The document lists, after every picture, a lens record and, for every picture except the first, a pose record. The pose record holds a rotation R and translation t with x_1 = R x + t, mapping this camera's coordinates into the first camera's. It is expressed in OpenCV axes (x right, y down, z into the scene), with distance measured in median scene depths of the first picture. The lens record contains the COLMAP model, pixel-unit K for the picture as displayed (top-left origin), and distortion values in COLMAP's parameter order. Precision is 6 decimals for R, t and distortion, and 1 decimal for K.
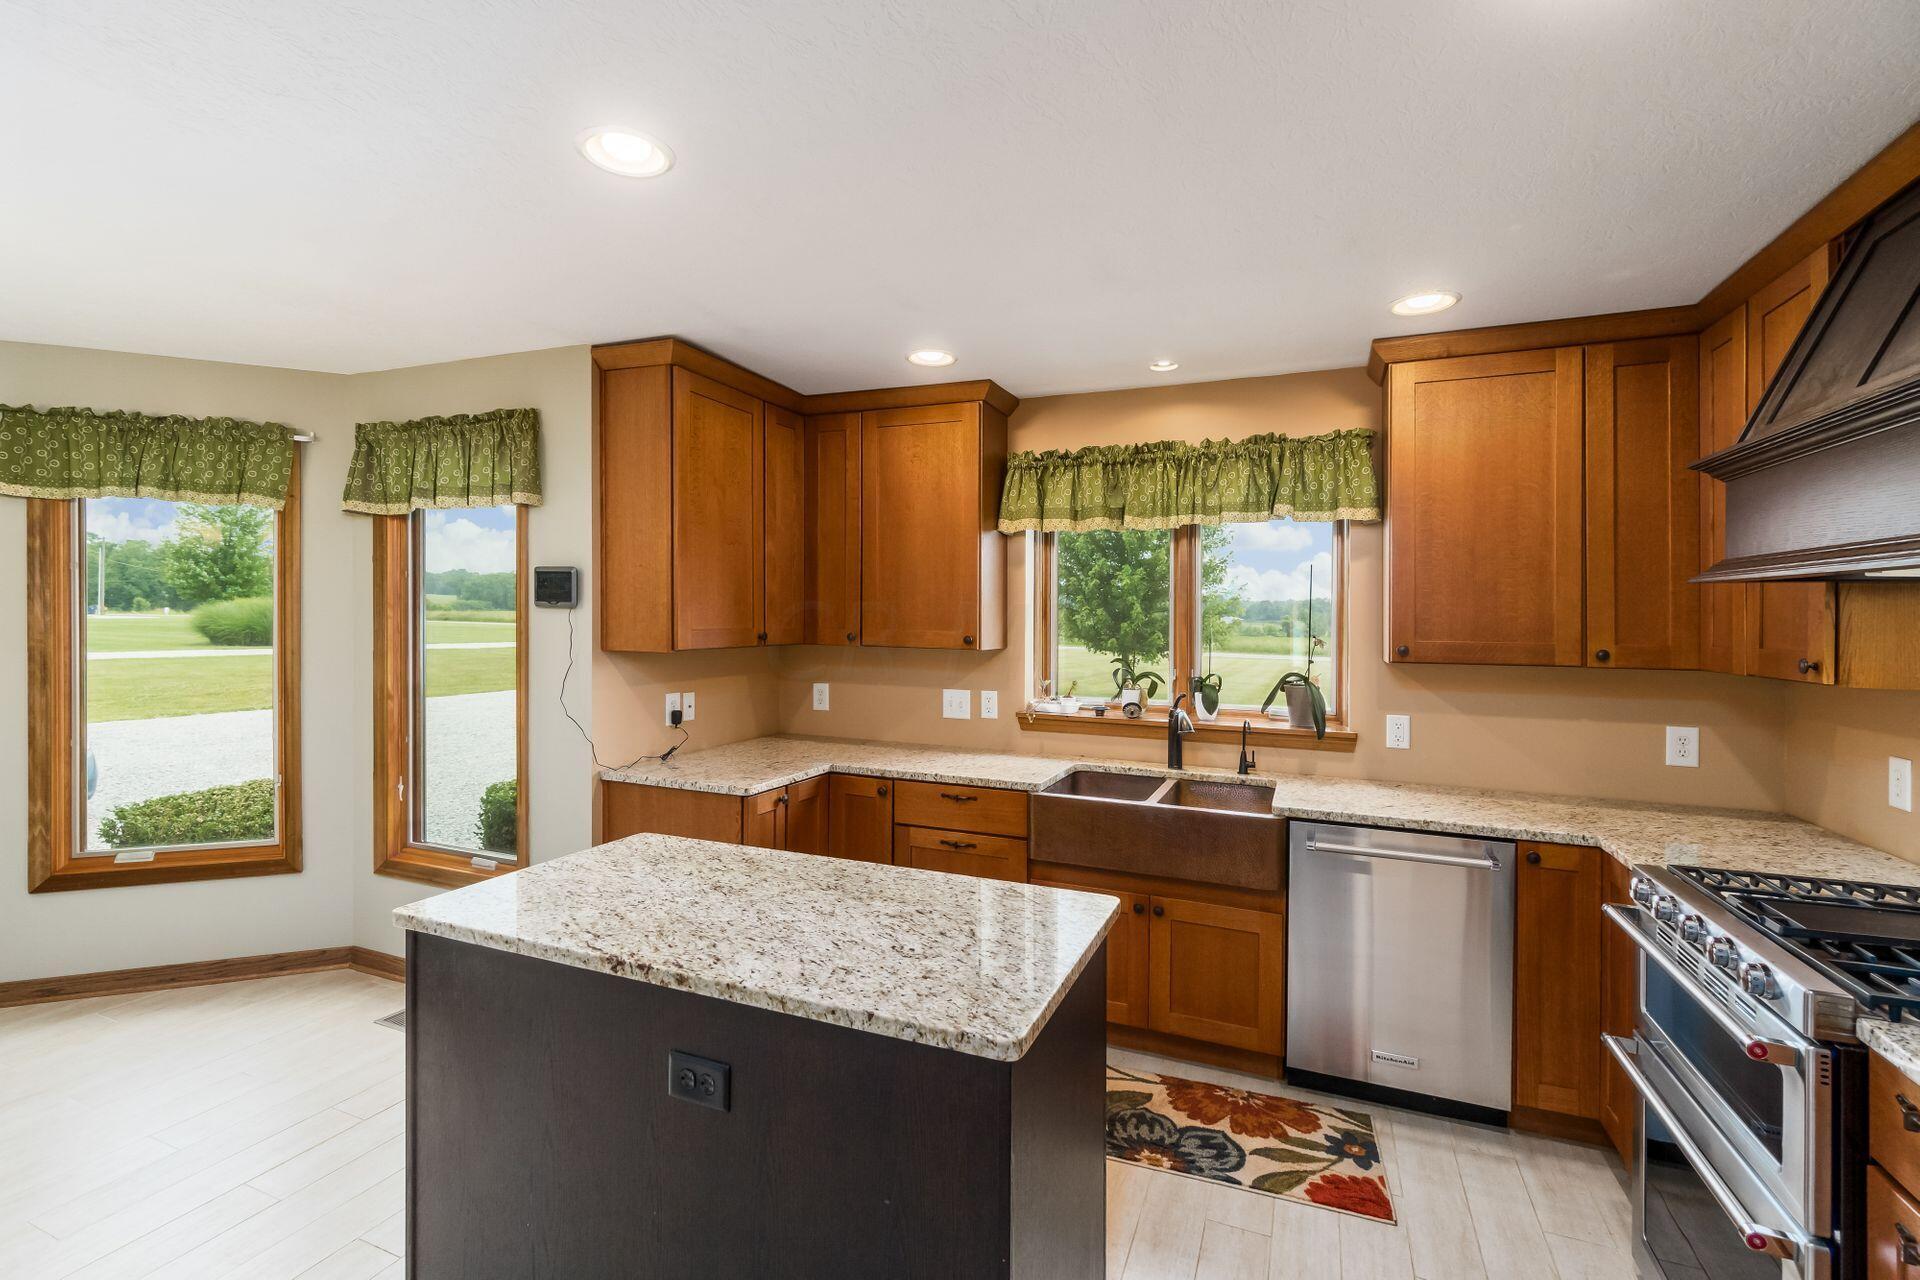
lens RADIAL K [[861.1, 0, 940.0], [0, 861.1, 624.5], [0, 0, 1]] dist [0.002479, -0.000062]
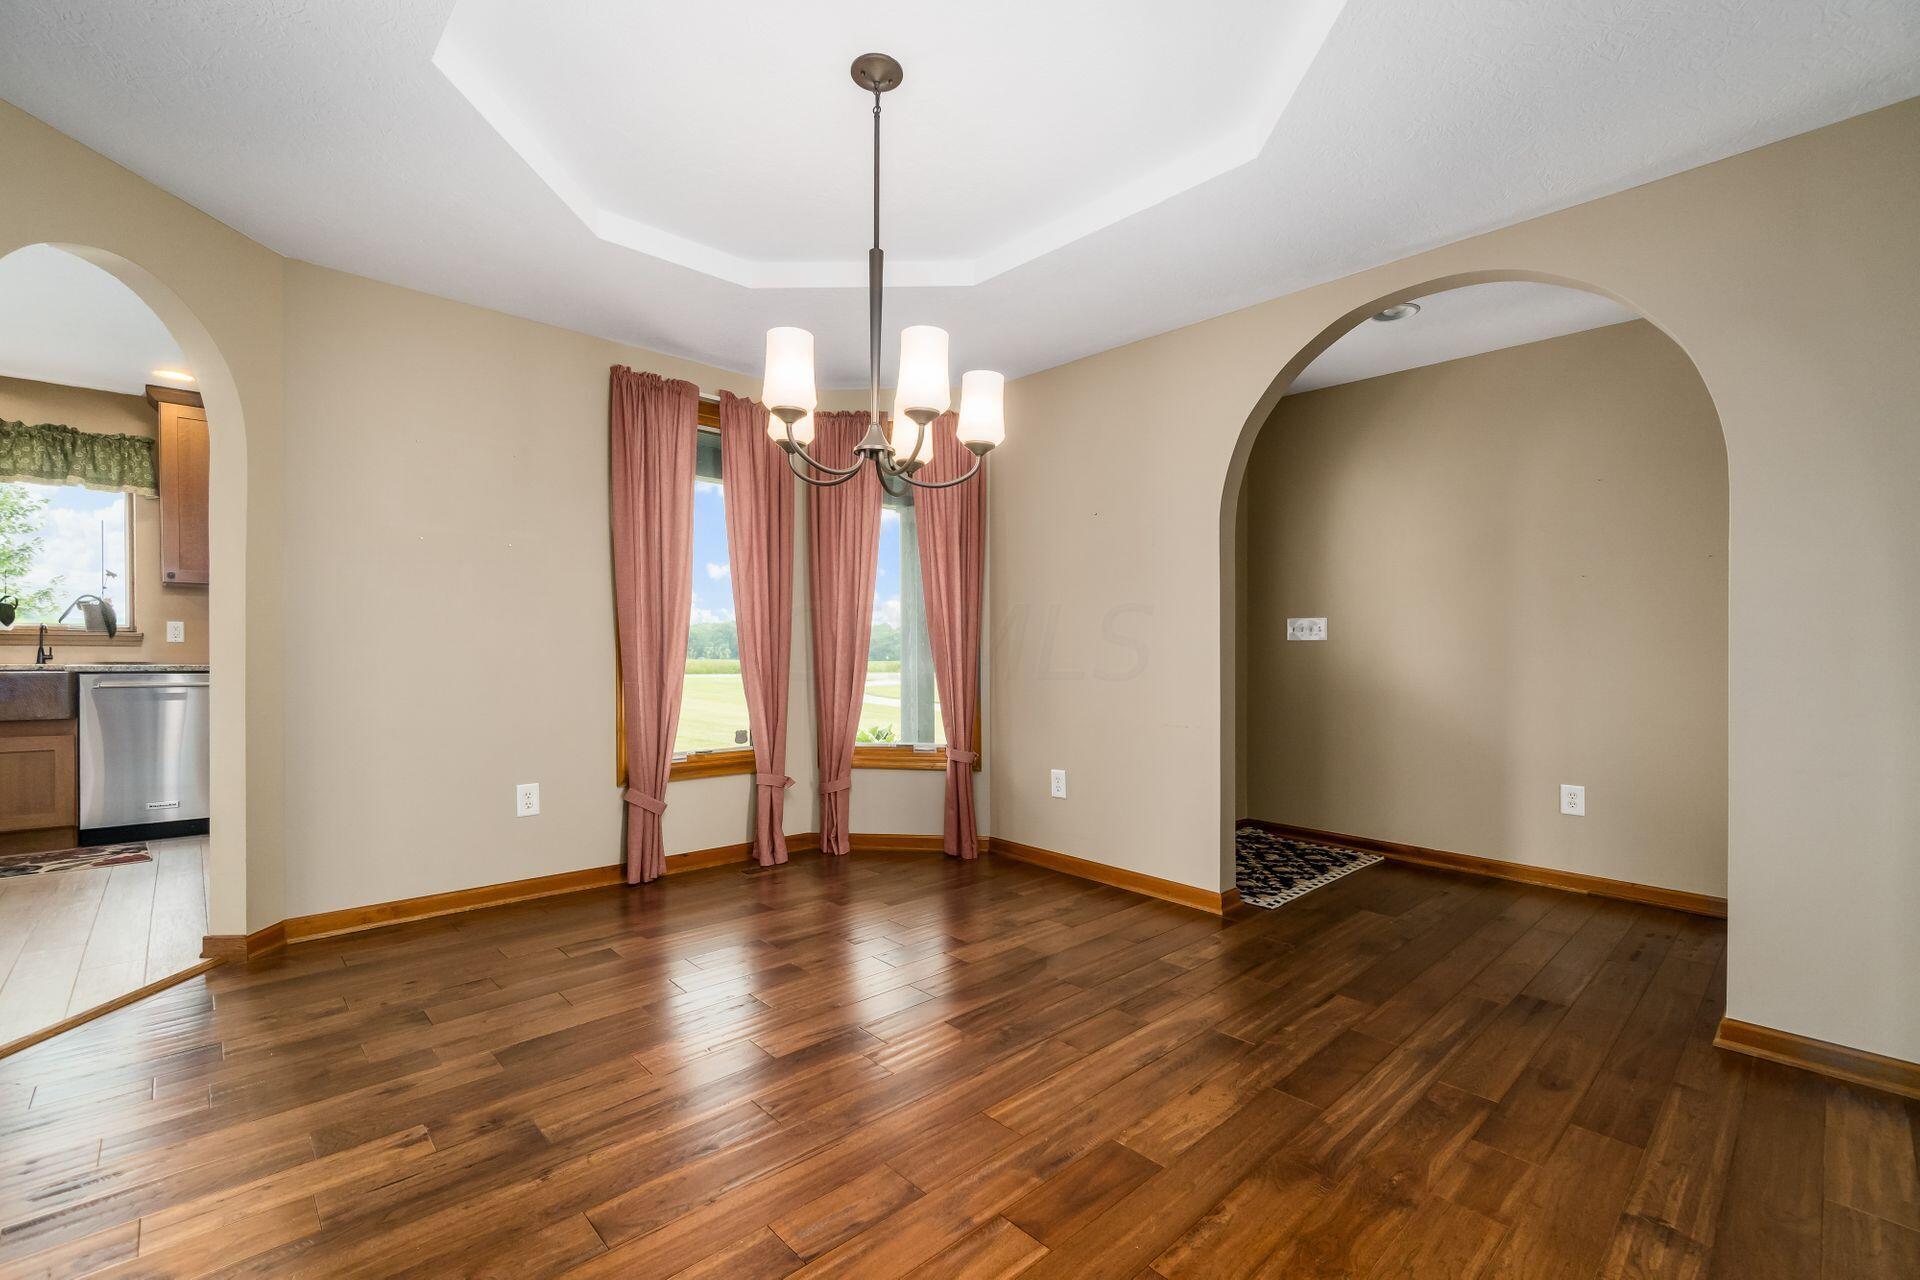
lens RADIAL K [[831.9, 0, 955.8], [0, 831.9, 651.6], [0, 0, 1]] dist [-0.005188, 0.000609]
pose [[0.399590, -0.012210, 0.916613, -0.301922], [0.003567, 0.999924, 0.011764, 0.150076], [-0.916687, -0.001432, 0.399604, -0.950071]]
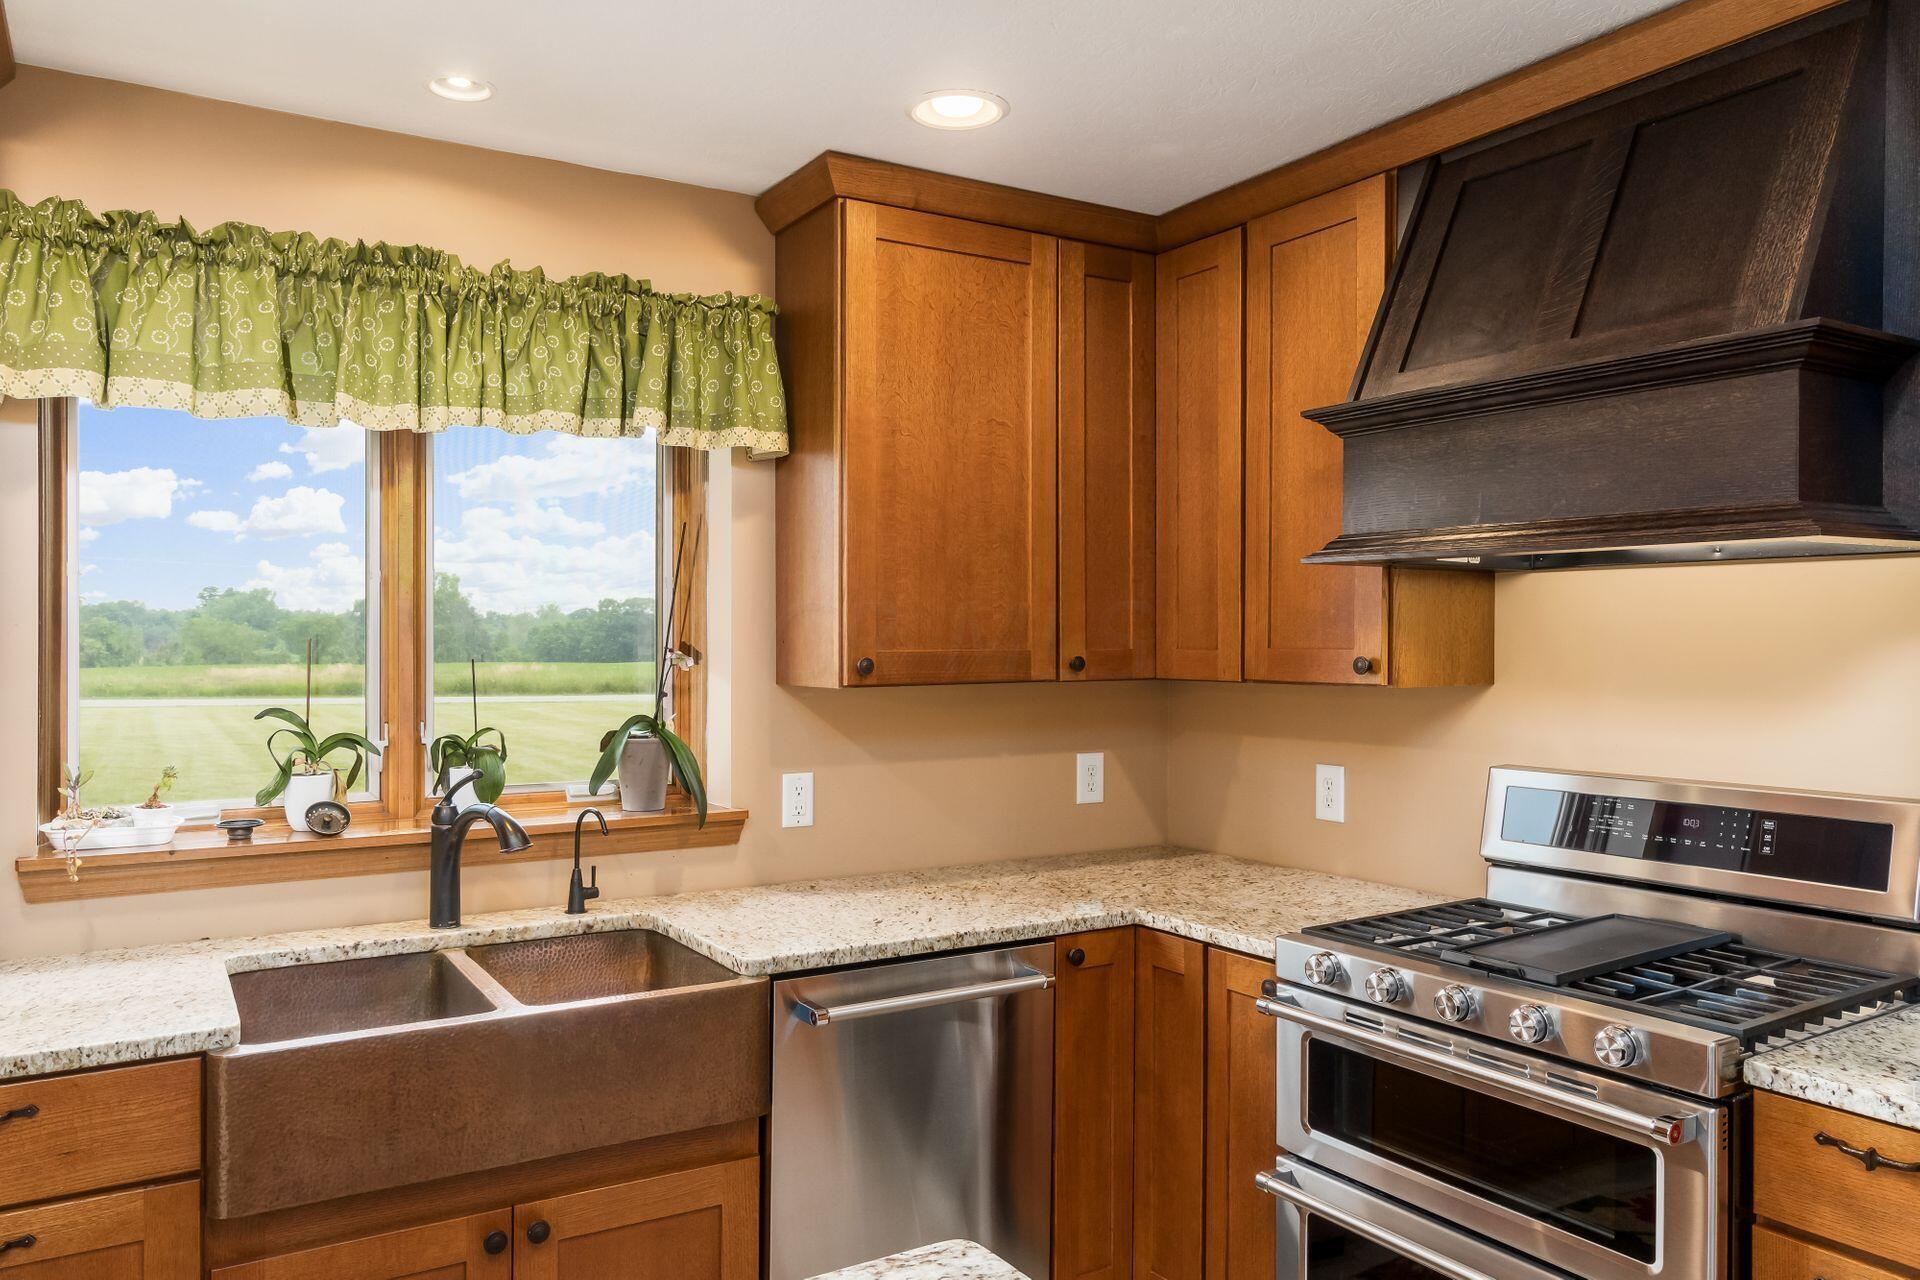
lens RADIAL K [[1359.7, 0, 953.9], [0, 1359.7, 640.1], [0, 0, 1]] dist [-0.006598, -0.000450]
pose [[0.573733, -0.013822, 0.818926, -0.203755], [0.015339, 0.999864, 0.006129, 0.005353], [-0.818899, 0.009045, 0.573867, 0.350710]]
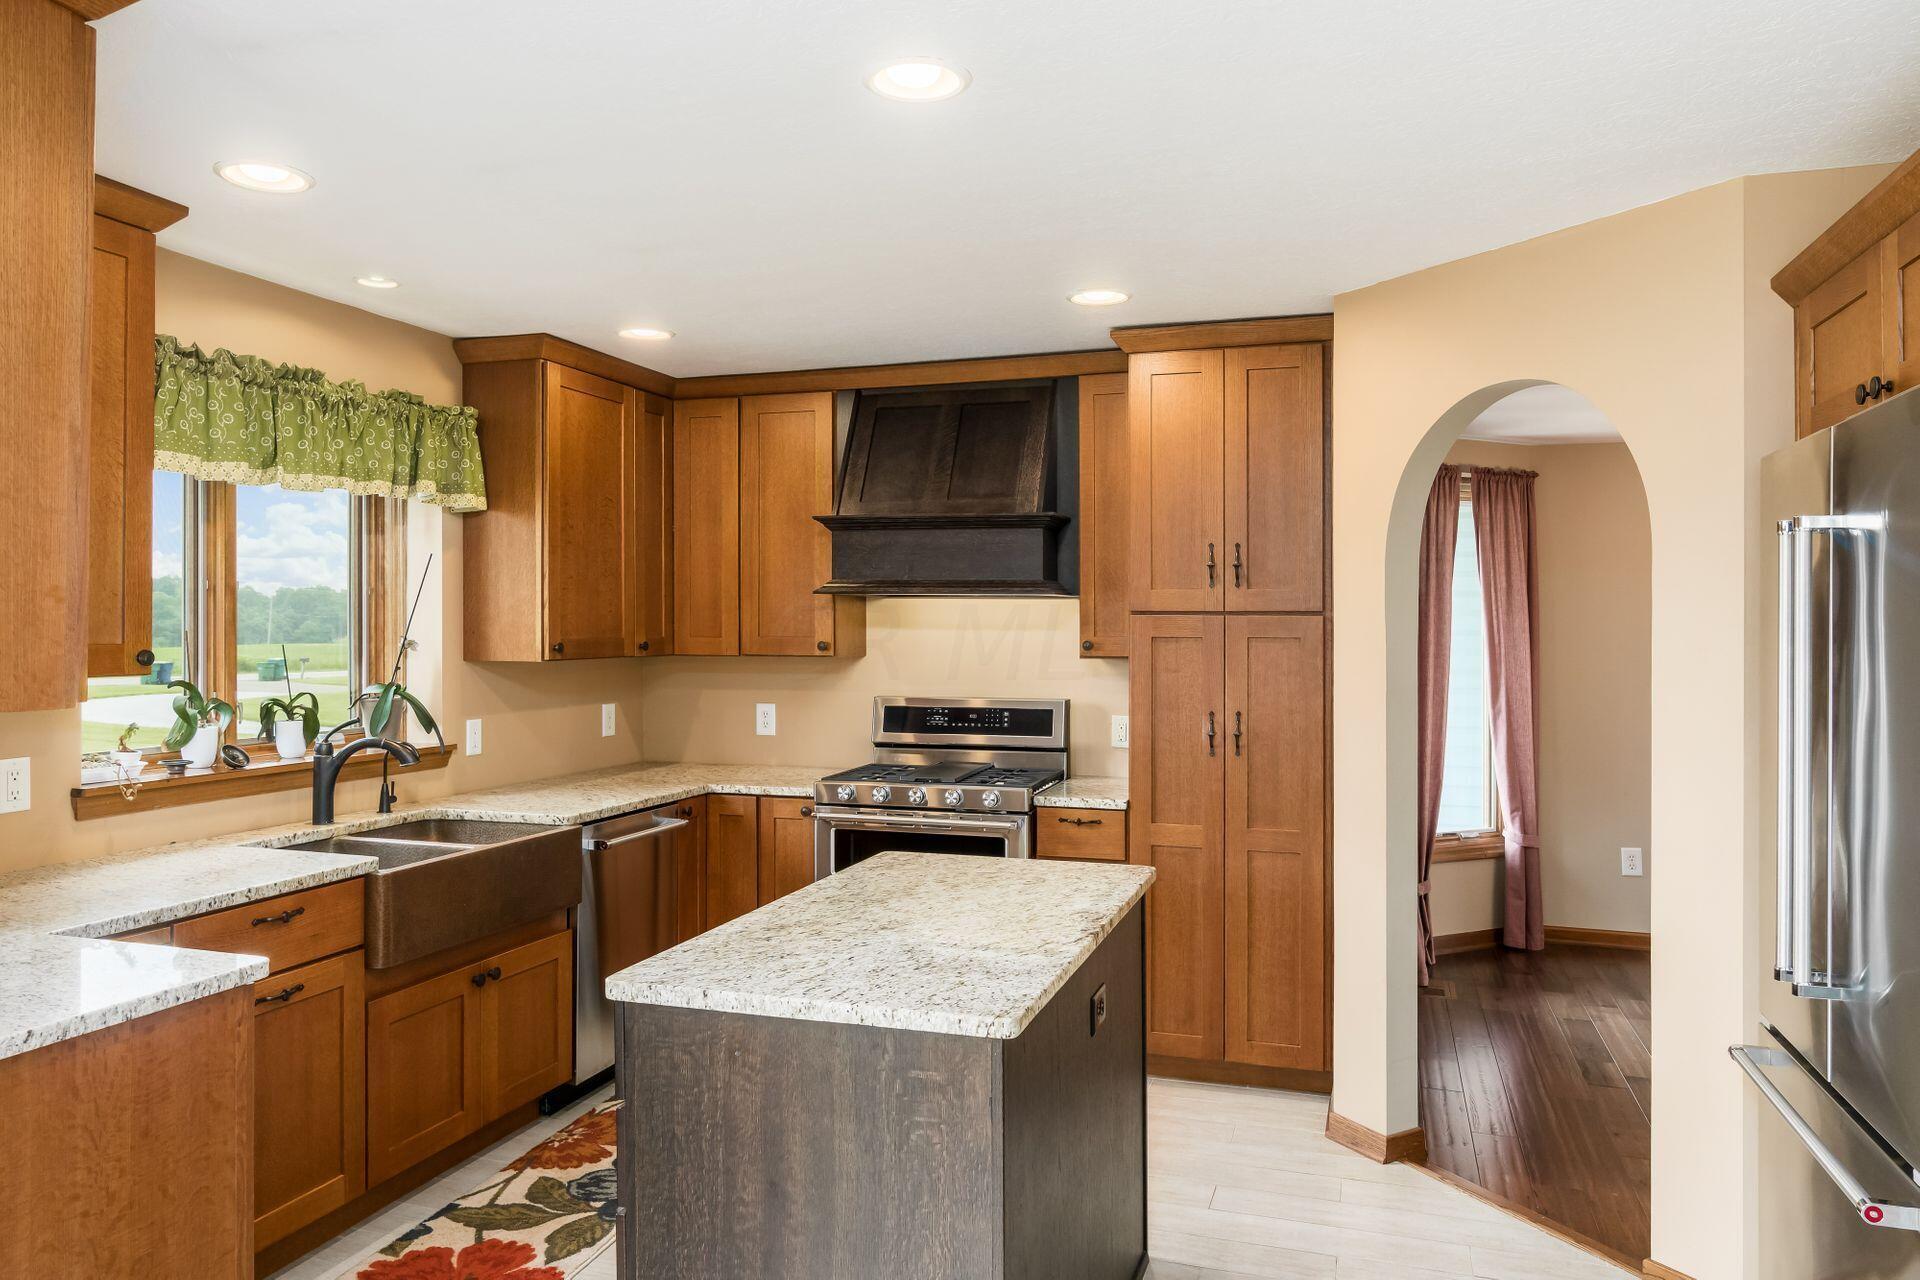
lens RADIAL K [[1321.7, 0, 962.9], [0, 1321.7, 608.9], [0, 0, 1]] dist [-0.002904, -0.004753]
pose [[-0.102204, -0.000583, 0.994763, -0.946406], [0.002201, 0.999997, 0.000812, -0.014971], [-0.994761, 0.002273, -0.102202, 0.619372]]
